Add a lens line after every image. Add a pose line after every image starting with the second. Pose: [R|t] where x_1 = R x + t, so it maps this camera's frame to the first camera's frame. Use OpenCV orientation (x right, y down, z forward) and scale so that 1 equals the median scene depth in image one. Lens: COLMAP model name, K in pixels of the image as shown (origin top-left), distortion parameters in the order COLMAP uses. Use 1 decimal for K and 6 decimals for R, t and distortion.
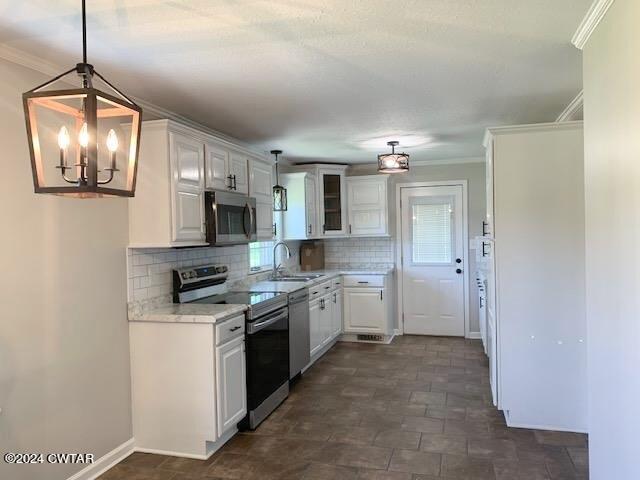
lens RADIAL K [[486.8, 0, 323.9], [0, 486.8, 239.4], [0, 0, 1]] dist [0.044623, -0.053610]
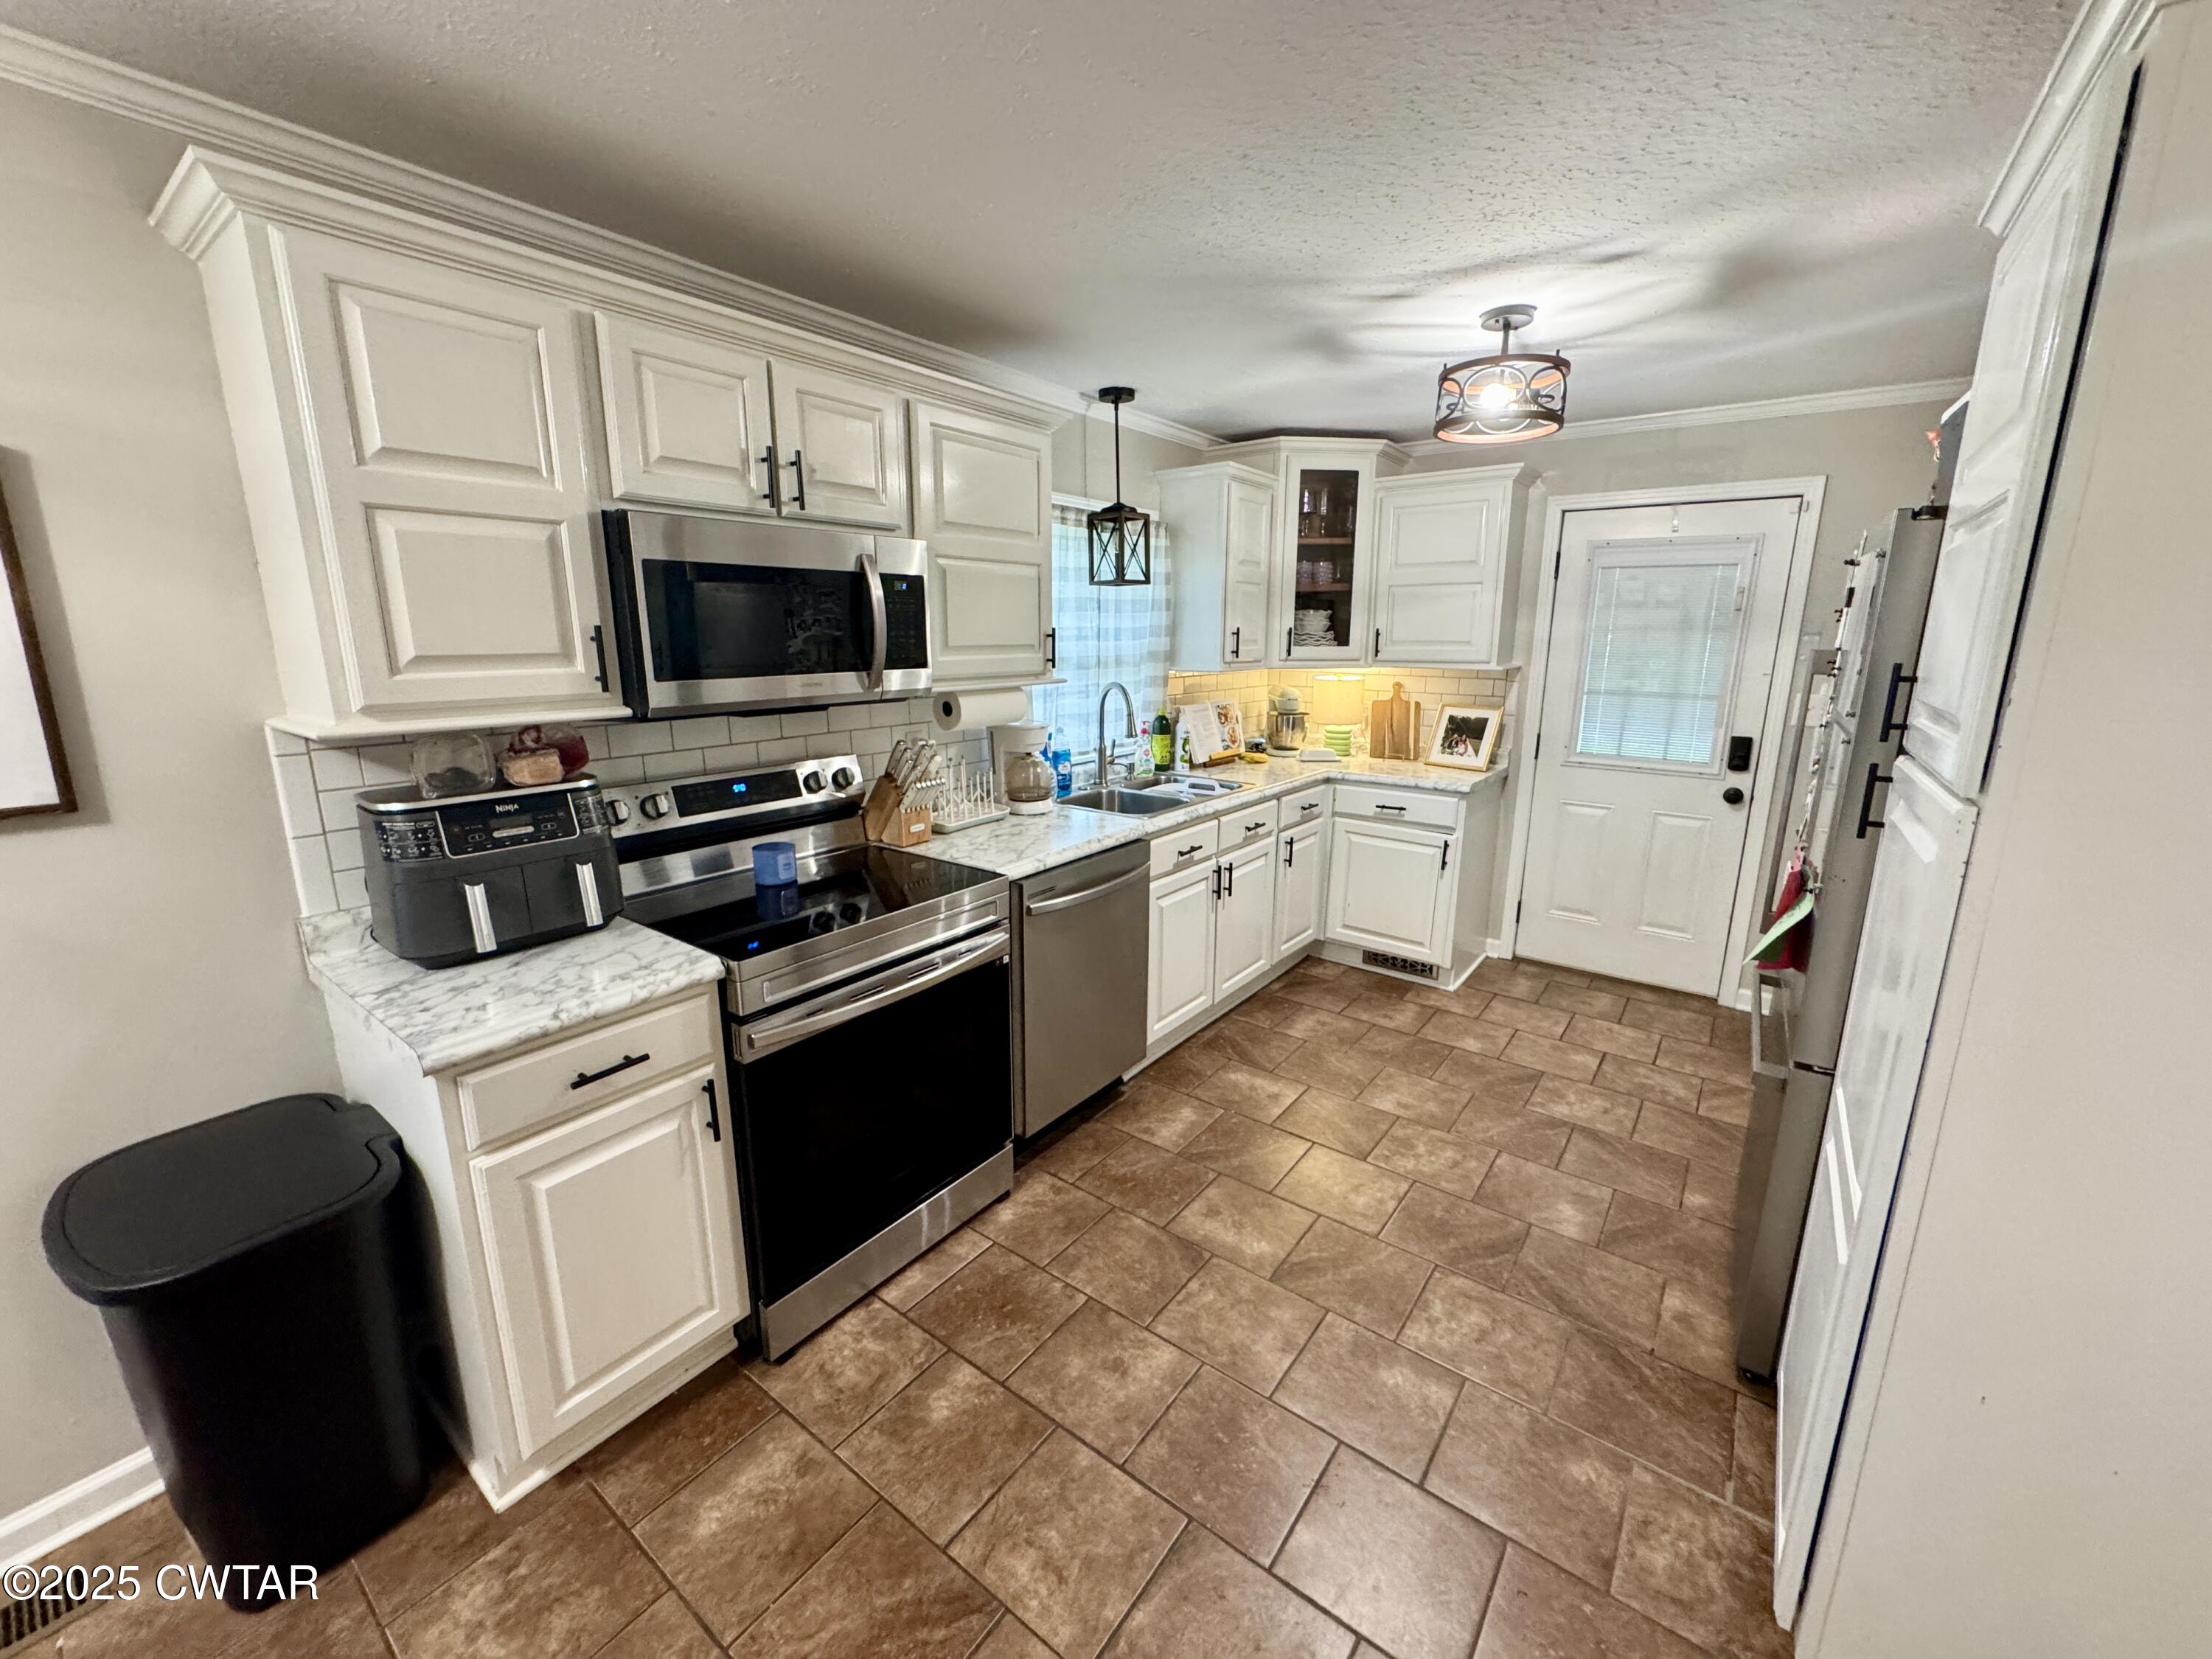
lens RADIAL K [[880.9, 0, 1107.5], [0, 880.9, 821.3], [0, 0, 1]] dist [-0.001427, -0.000019]
pose [[0.932641, 0.104859, -0.345231, 0.135009], [-0.030905, 0.976537, 0.213121, -0.032776], [0.359479, -0.188097, 0.913999, 0.465714]]
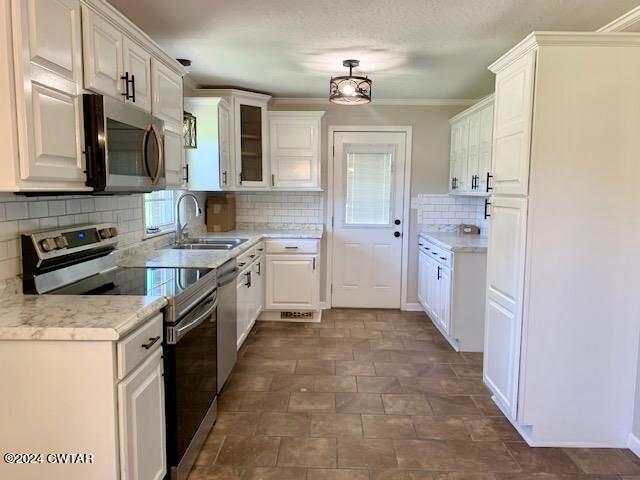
lens RADIAL K [[486.8, 0, 325.6], [0, 486.8, 242.0], [0, 0, 1]] dist [0.044623, -0.053610]
pose [[0.964747, 0.003929, 0.263148, -0.091444], [-0.028271, 0.995650, 0.088781, 0.008159], [-0.261655, -0.093091, 0.960662, 0.278694]]
